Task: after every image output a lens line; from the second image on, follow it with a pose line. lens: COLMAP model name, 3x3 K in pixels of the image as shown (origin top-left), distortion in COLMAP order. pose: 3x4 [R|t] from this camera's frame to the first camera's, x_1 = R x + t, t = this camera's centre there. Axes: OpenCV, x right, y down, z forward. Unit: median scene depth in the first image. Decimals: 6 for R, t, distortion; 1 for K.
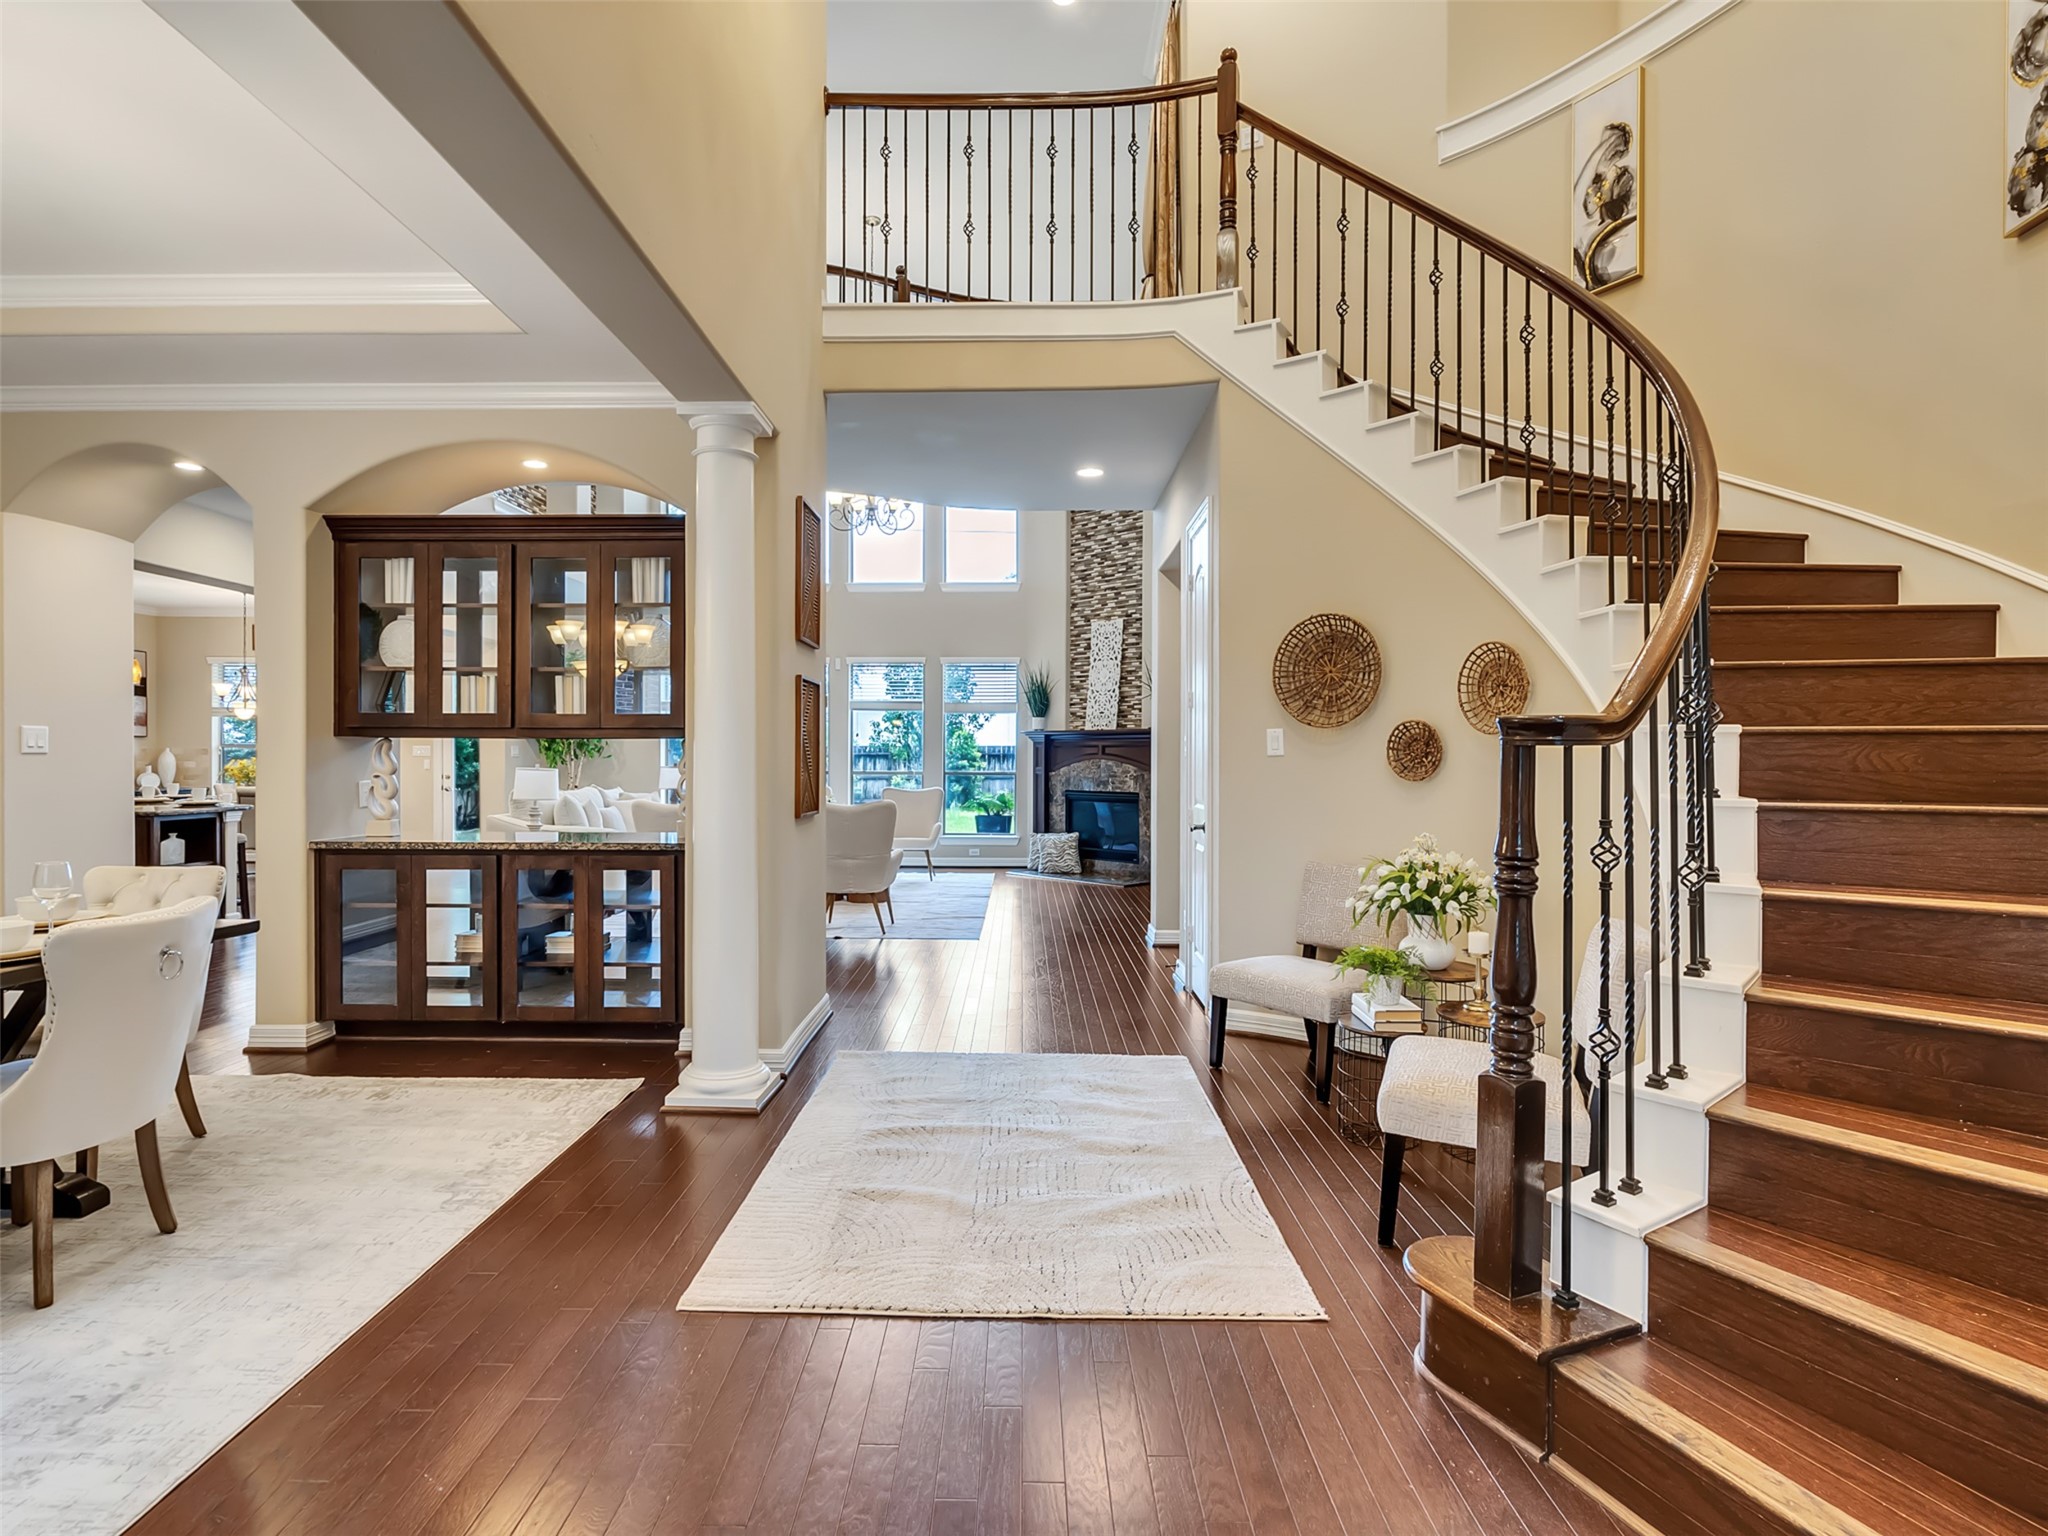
lens RADIAL K [[1050.6, 0, 1004.9], [0, 1050.6, 767.3], [0, 0, 1]] dist [-0.003436, 0.004701]
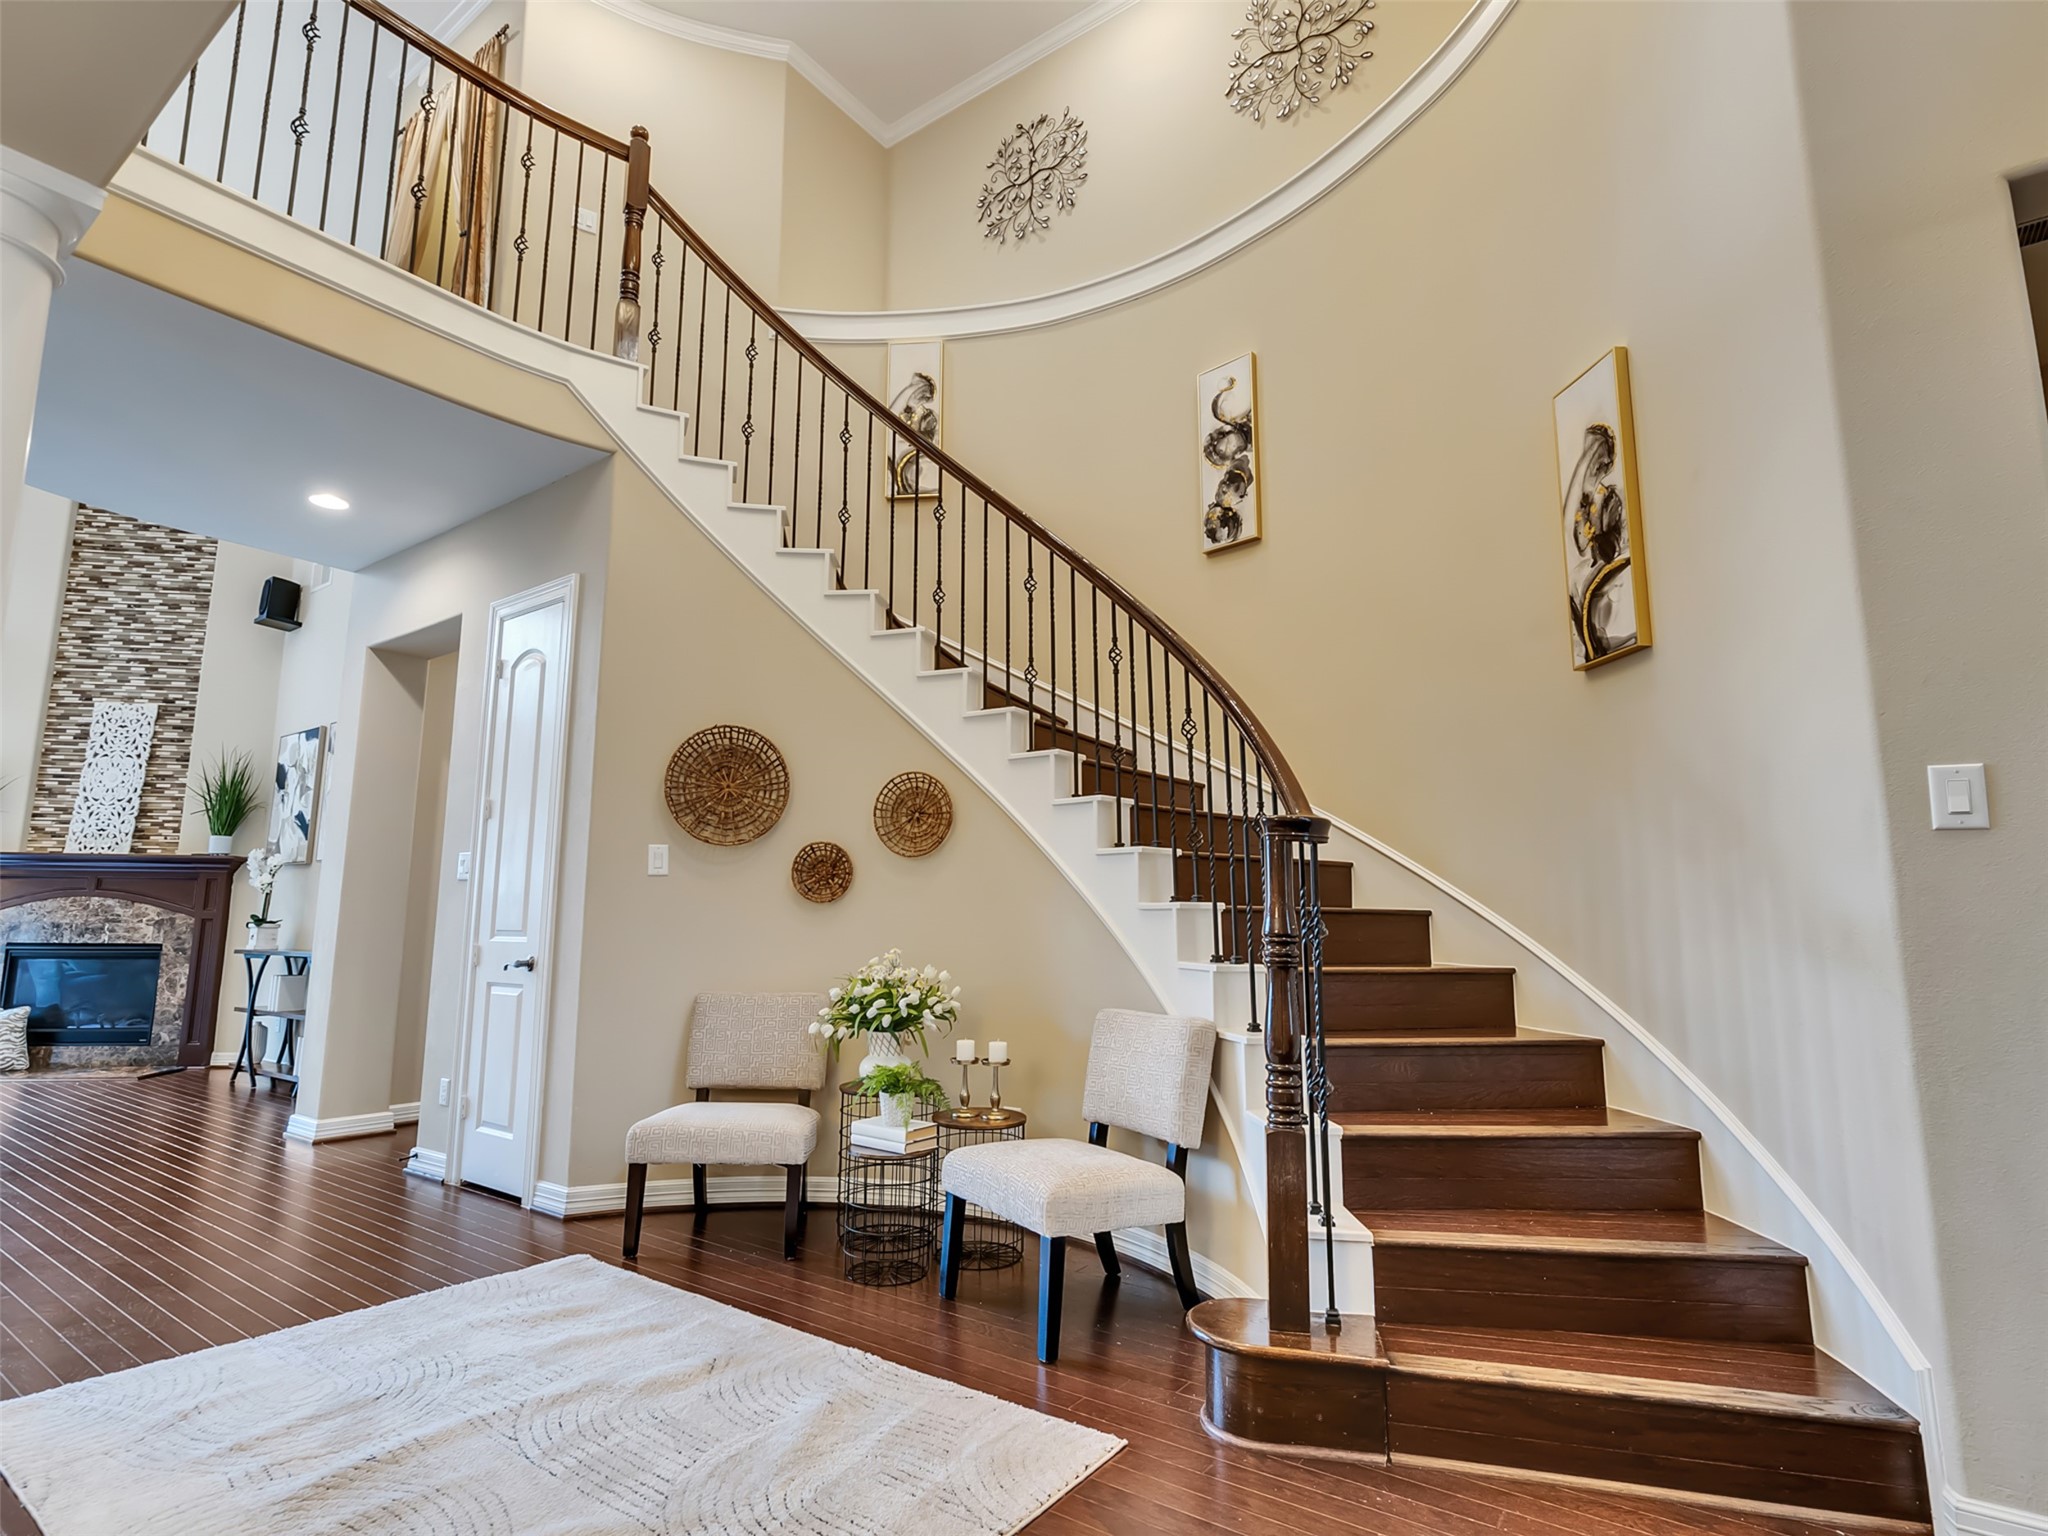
lens RADIAL K [[1047.0, 0, 1002.9], [0, 1047.0, 768.0], [0, 0, 1]] dist [-0.006145, 0.000053]
pose [[0.579973, 0.122496, 0.805373, -0.303903], [0.002410, 0.988368, -0.152065, 0.035562], [-0.814632, 0.090134, 0.572931, 0.257751]]
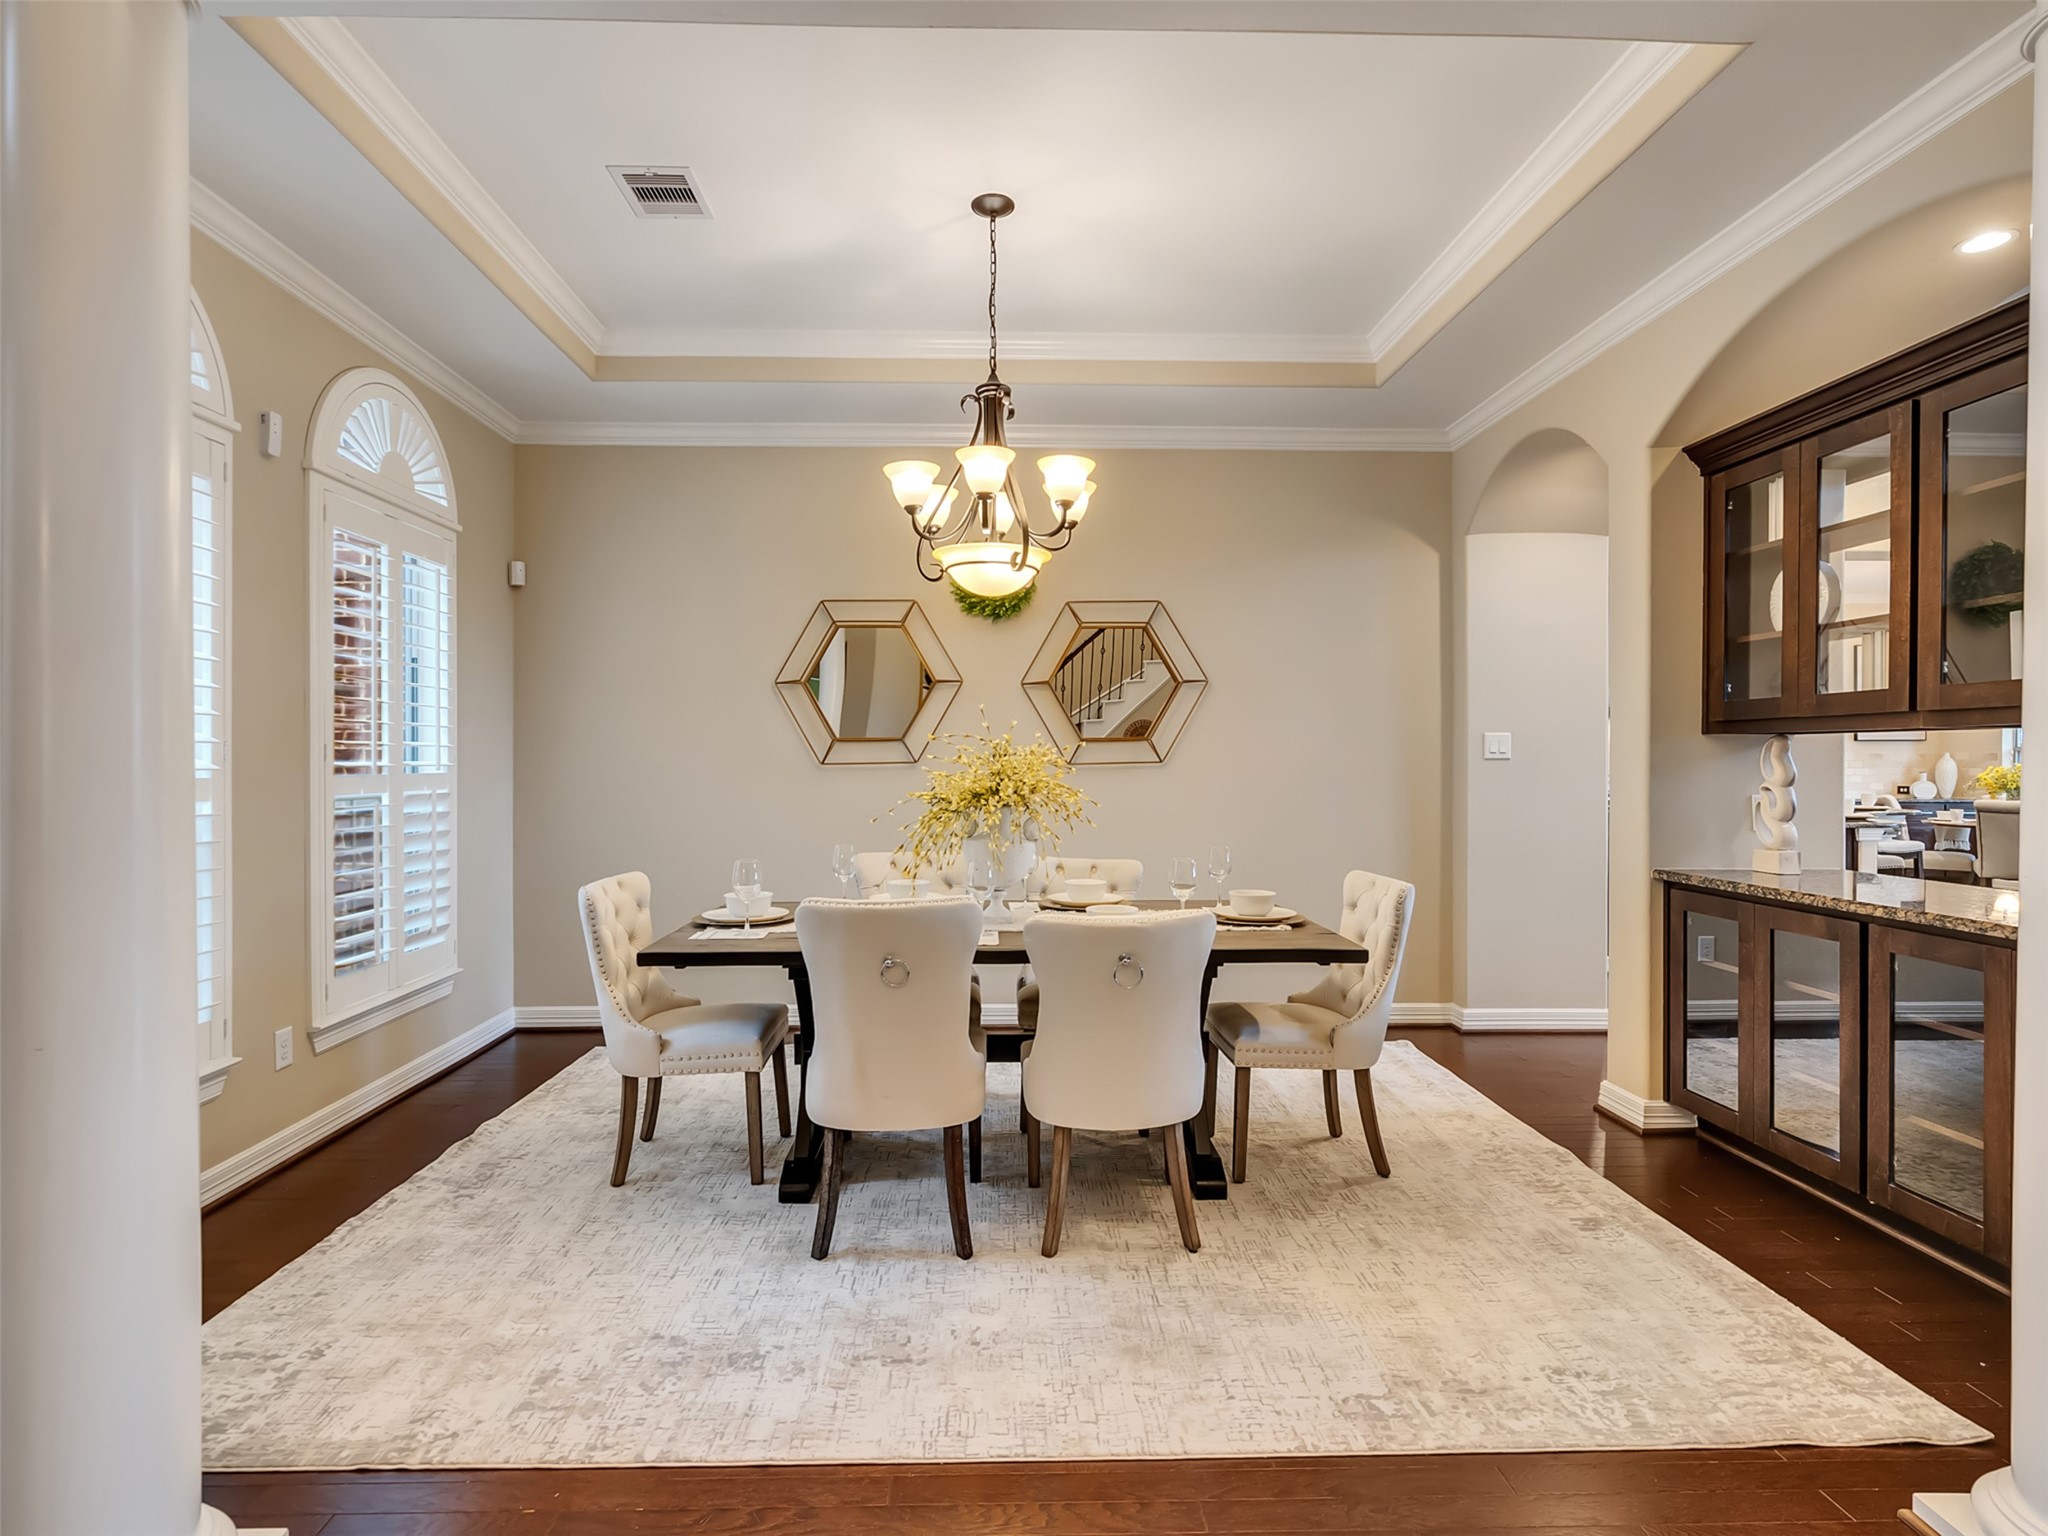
lens RADIAL K [[1050.6, 0, 1004.9], [0, 1050.6, 767.3], [0, 0, 1]] dist [-0.003436, 0.004701]
pose [[0.044099, 0.002623, -0.999024, 0.100283], [-0.009341, 0.999954, 0.002213, -0.003070], [0.998983, 0.009234, 0.044122, 0.469628]]
